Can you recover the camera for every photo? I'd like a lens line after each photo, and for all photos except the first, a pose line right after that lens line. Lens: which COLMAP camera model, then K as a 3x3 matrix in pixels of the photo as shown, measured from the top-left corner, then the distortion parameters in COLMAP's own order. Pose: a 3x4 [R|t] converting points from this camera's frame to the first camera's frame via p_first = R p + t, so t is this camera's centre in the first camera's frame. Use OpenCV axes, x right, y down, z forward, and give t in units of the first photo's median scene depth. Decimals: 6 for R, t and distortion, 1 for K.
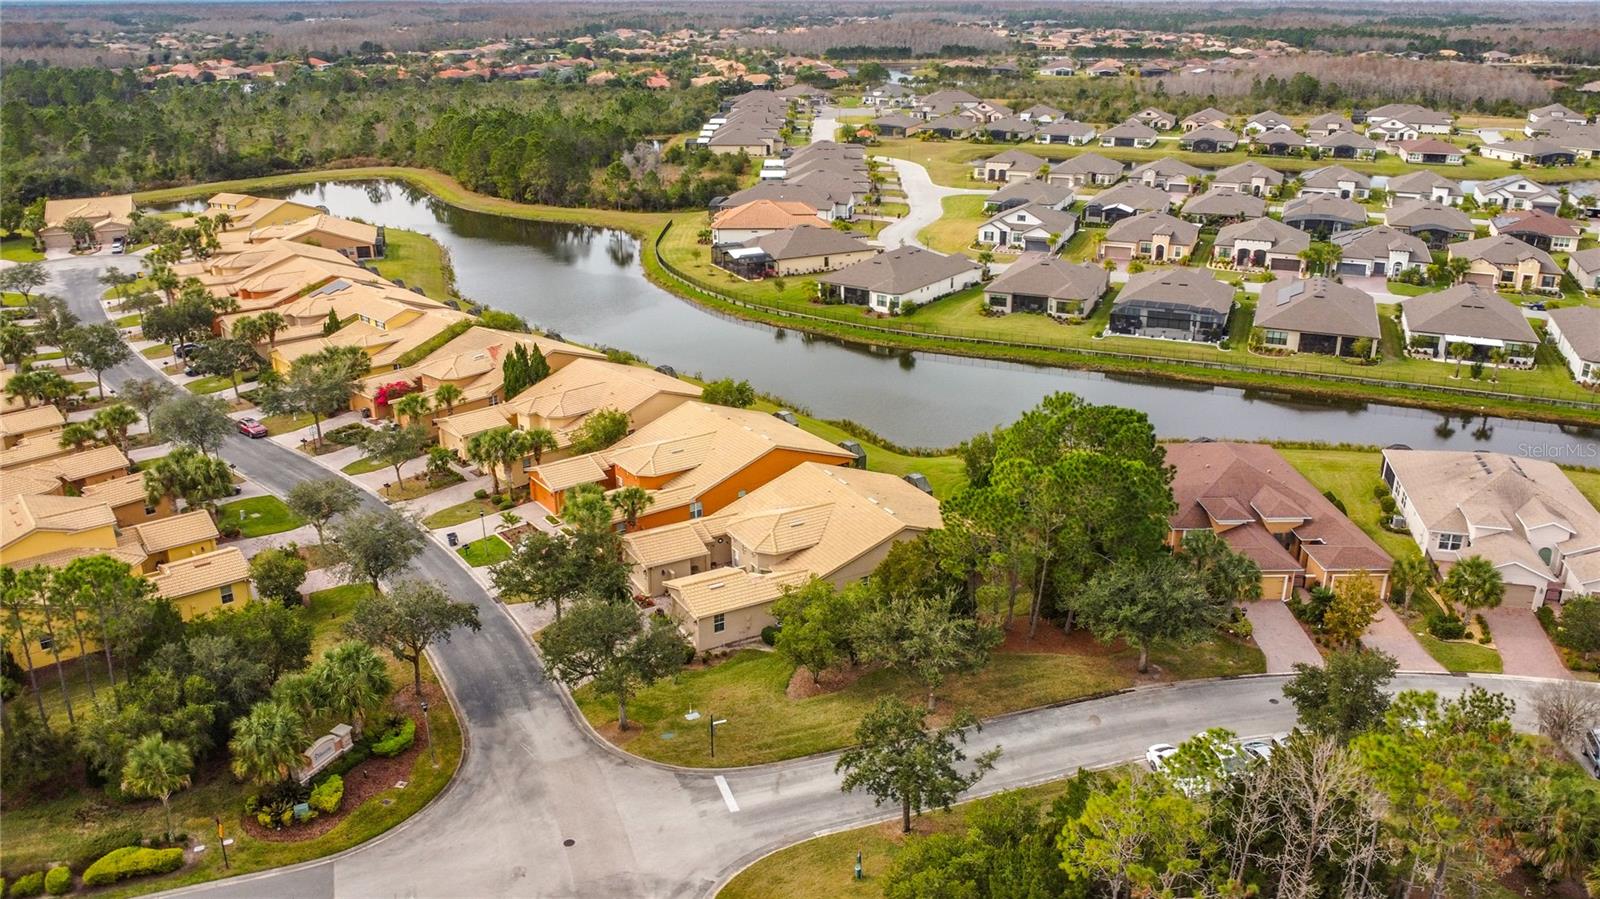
lens RADIAL K [[1258.5, 0, 790.7], [0, 1258.5, 450.9], [0, 0, 1]] dist [-0.034351, -0.007520]
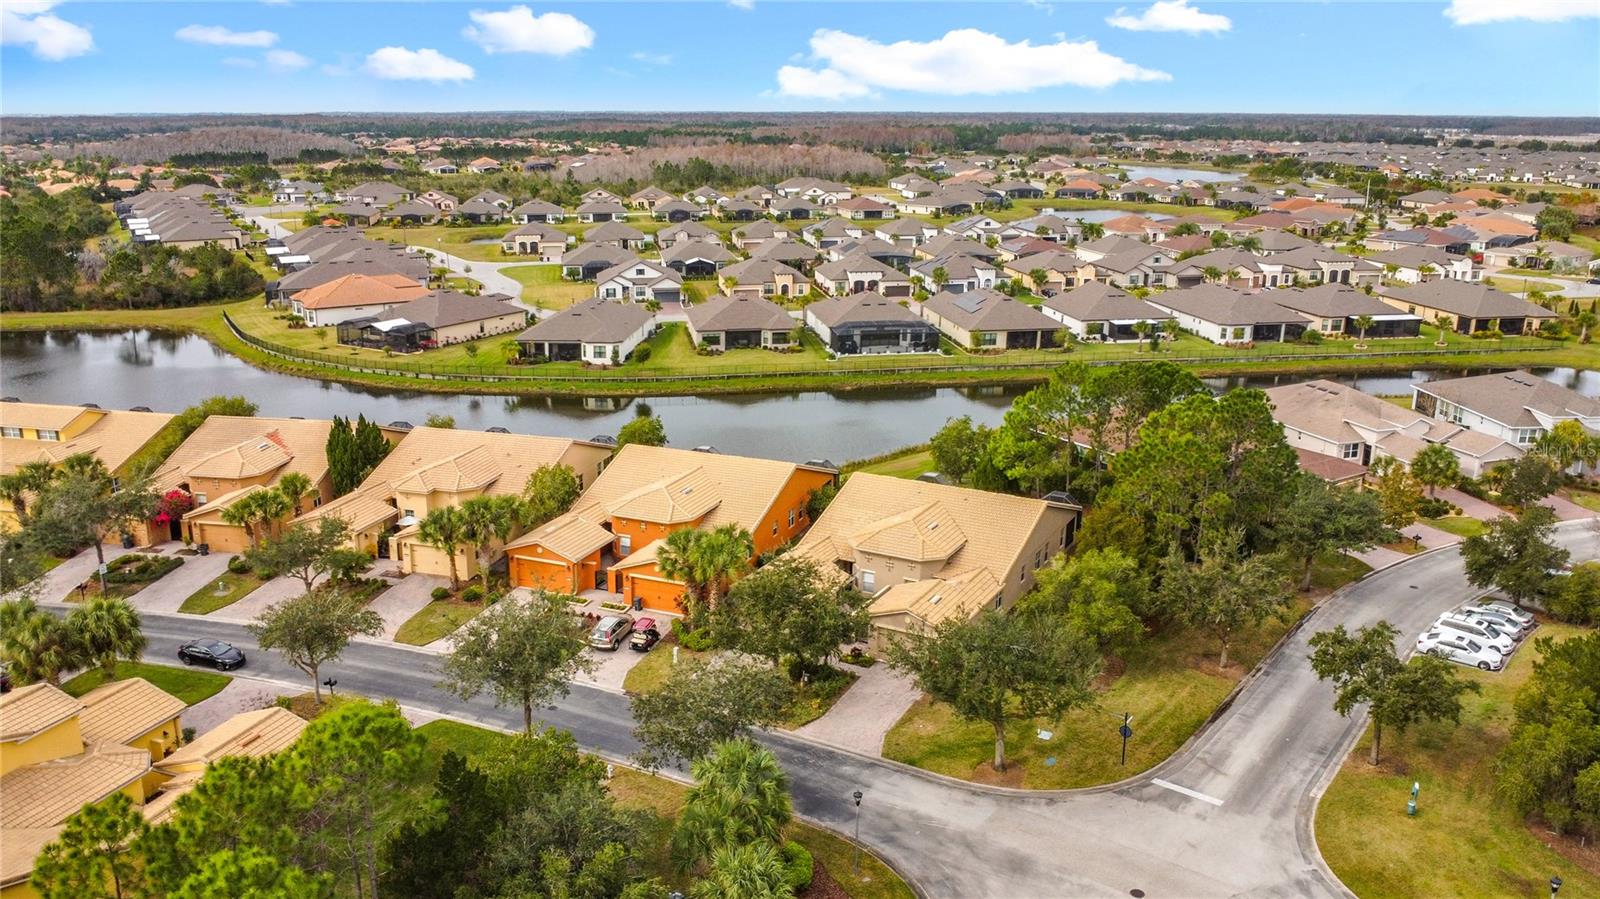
lens RADIAL K [[1224.0, 0, 793.3], [0, 1224.0, 447.7], [0, 0, 1]] dist [-0.003662, -0.050564]
pose [[0.847398, -0.138230, 0.512648, -0.247338], [0.182138, 0.982609, -0.036121, 0.008029], [-0.498740, 0.123981, 0.857838, 0.141821]]
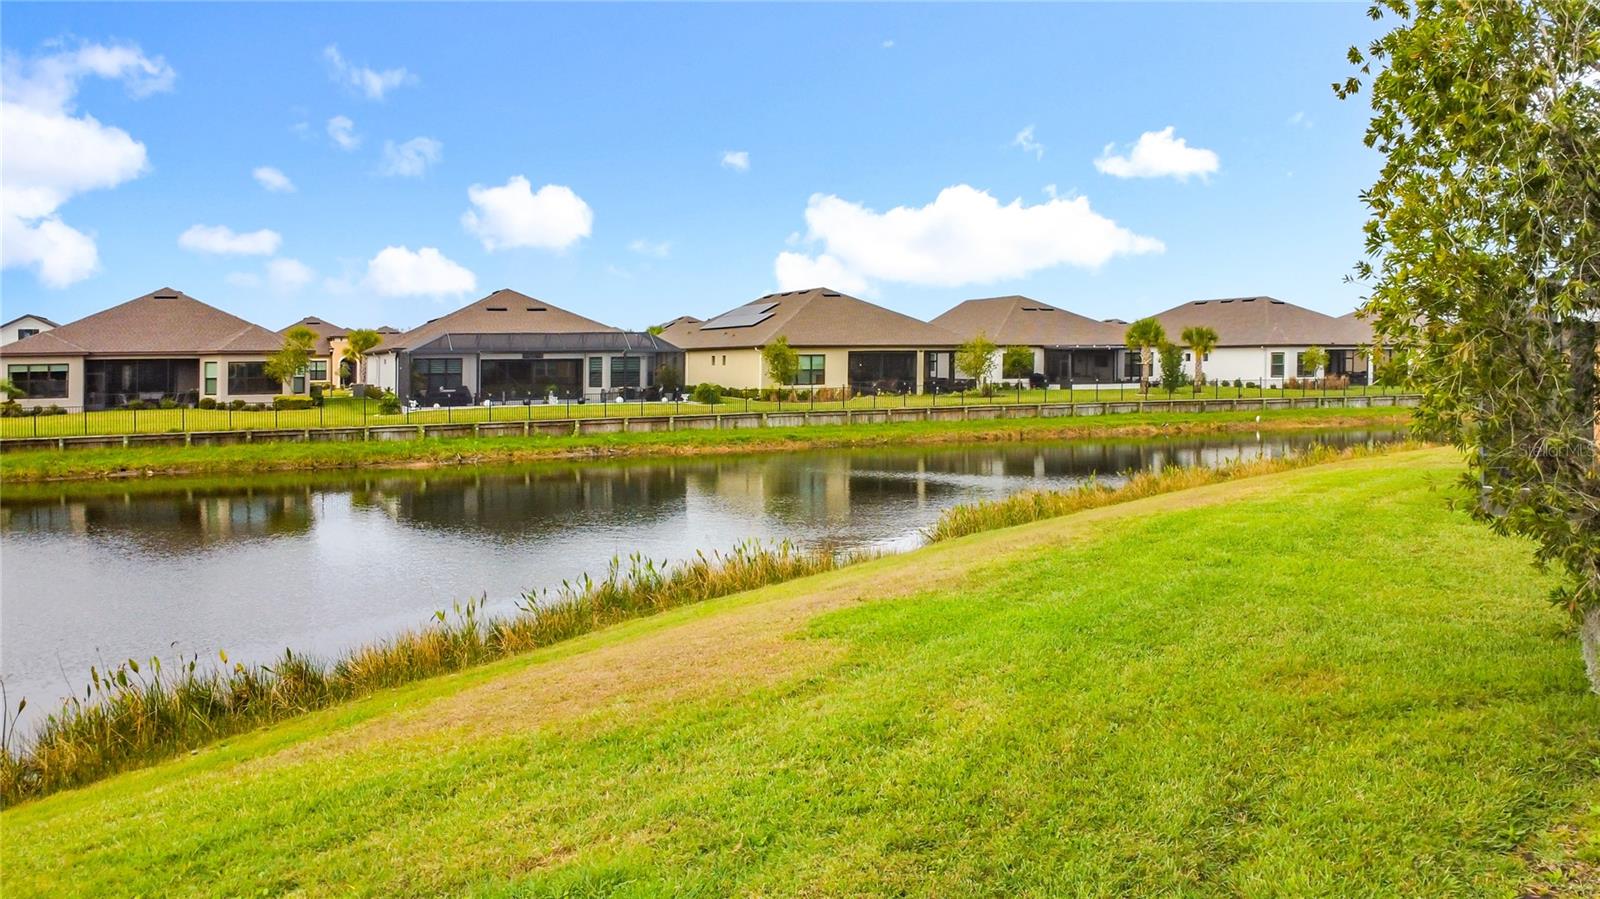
lens RADIAL K [[1214.5, 0, 800.0], [0, 1214.5, 449.5], [0, 0, 1]] dist [-0.002326, -0.071387]
pose [[0.676326, -0.062873, 0.733914, 0.056928], [0.257591, 0.953630, -0.155682, 0.001676], [-0.690094, 0.294341, 0.661160, 0.570230]]
